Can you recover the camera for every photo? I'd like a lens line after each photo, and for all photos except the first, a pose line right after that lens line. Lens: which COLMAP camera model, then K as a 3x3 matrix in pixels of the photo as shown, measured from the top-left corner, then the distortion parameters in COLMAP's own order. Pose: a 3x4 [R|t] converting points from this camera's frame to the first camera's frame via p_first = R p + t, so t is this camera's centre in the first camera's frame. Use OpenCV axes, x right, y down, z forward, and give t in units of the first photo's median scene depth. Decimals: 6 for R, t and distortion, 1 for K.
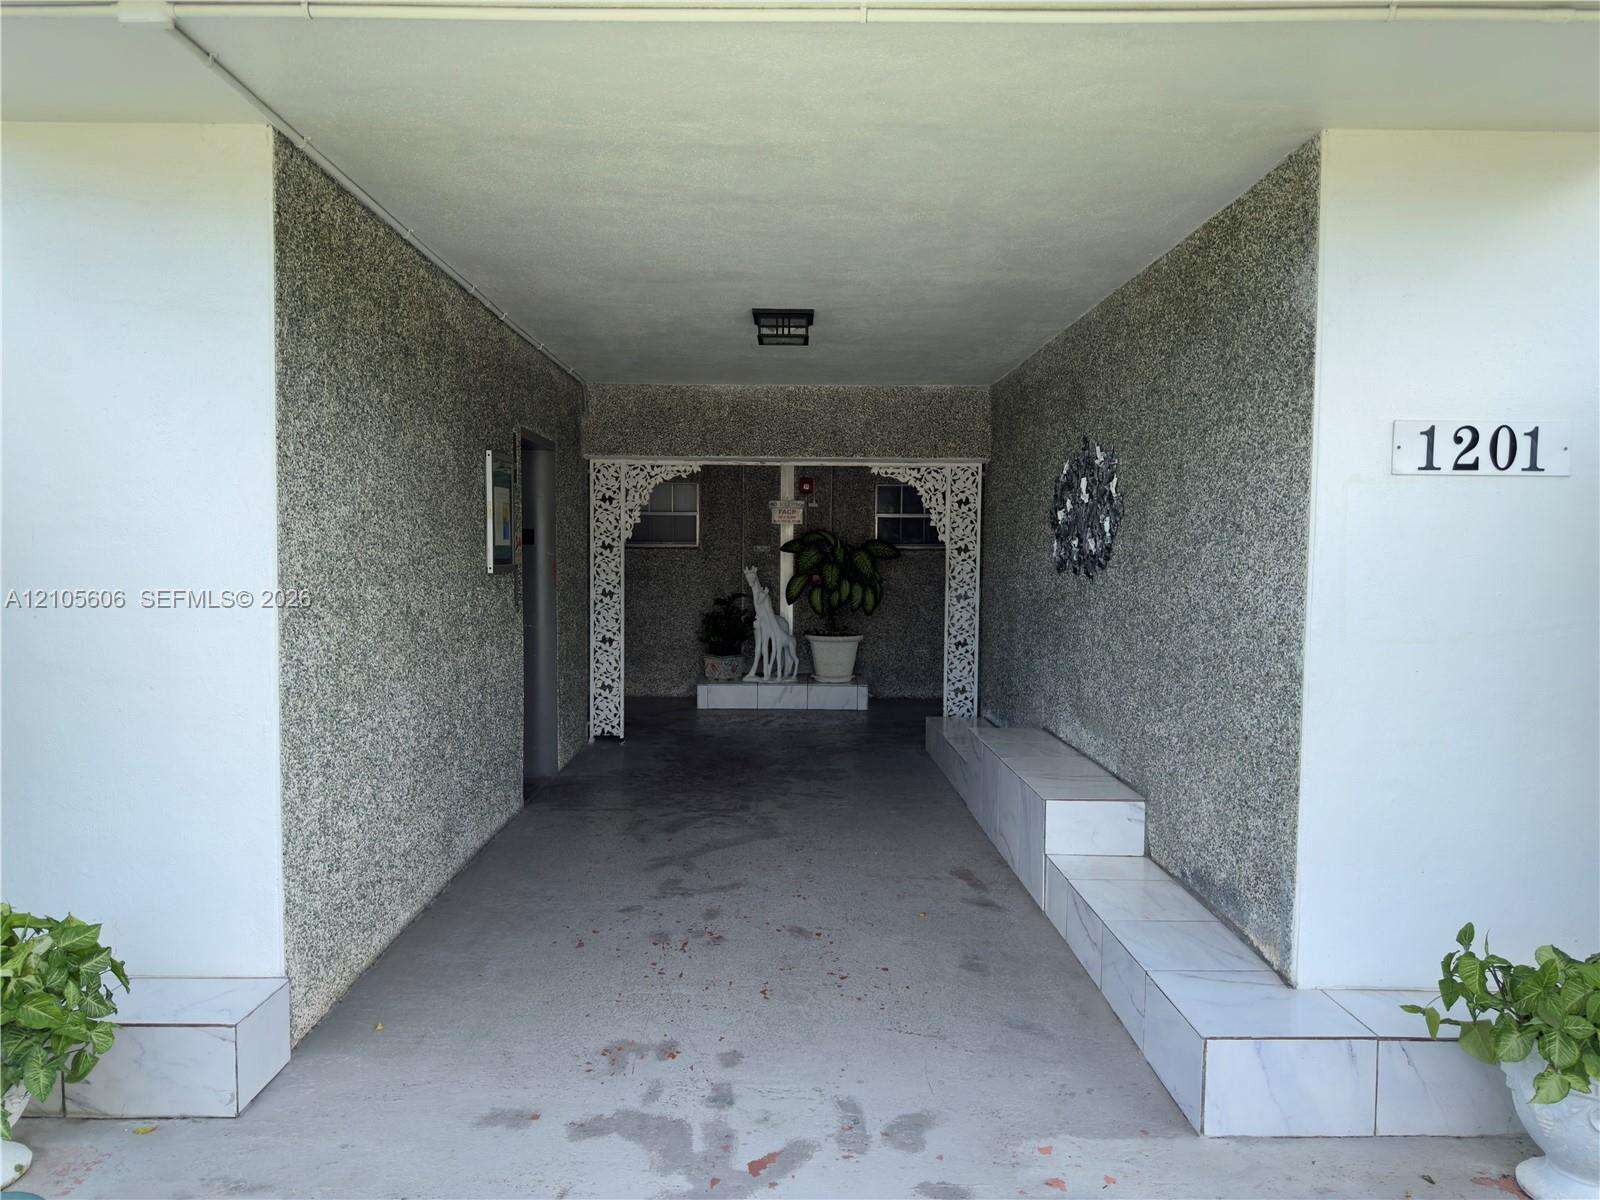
lens RADIAL K [[1107.2, 0, 801.6], [0, 1107.2, 611.5], [0, 0, 1]] dist [0.078162, -0.002309]
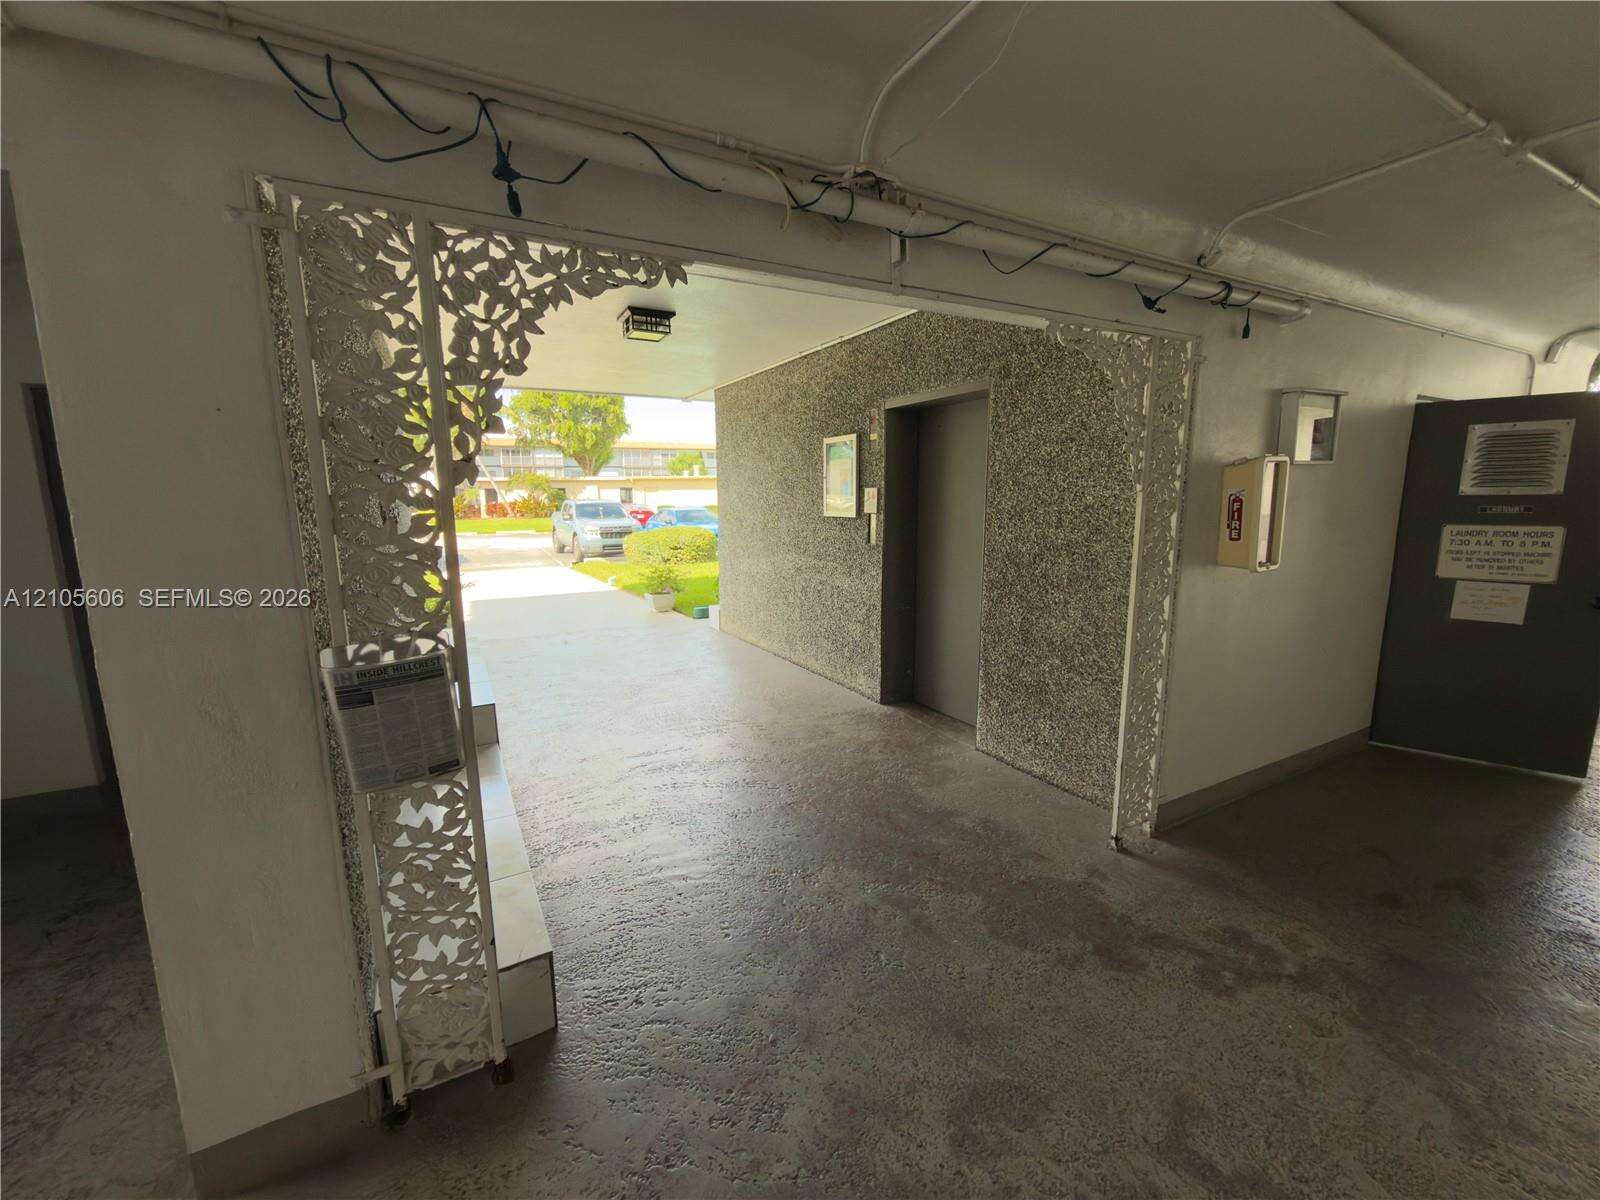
lens RADIAL K [[635.2, 0, 796.2], [0, 635.2, 596.8], [0, 0, 1]] dist [0.003052, 0.001243]
pose [[-0.883910, 0.073429, -0.461857, 0.131596], [-0.025862, 0.978410, 0.205049, -0.069502], [0.466942, 0.193189, -0.862927, 1.158956]]
